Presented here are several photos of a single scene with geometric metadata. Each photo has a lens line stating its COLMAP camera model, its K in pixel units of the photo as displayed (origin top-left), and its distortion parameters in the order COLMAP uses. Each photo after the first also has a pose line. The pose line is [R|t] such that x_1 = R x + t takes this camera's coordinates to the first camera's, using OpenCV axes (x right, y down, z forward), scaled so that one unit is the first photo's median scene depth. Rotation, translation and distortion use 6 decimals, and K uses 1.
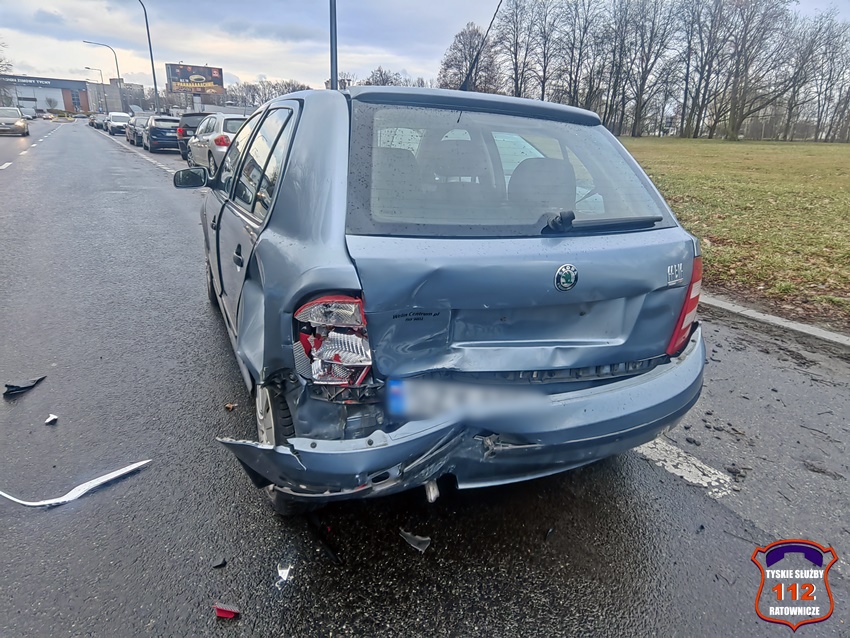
lens RADIAL K [[520.0, 0, 425.0], [0, 520.0, 319.0], [0, 0, 1]] dist [-0.006407, 0.001816]
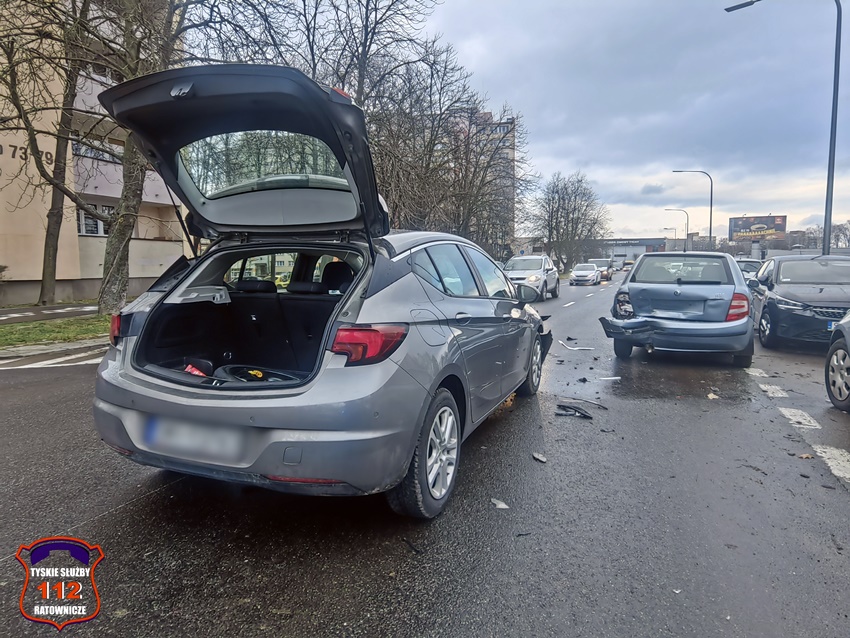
lens RADIAL K [[520.0, 0, 425.0], [0, 520.0, 319.0], [0, 0, 1]] dist [-0.006407, 0.001816]
pose [[0.557732, 0.032919, -0.829368, 0.074719], [-0.250505, 0.959295, -0.130383, 0.033927], [0.791317, 0.280479, 0.543277, -0.081848]]
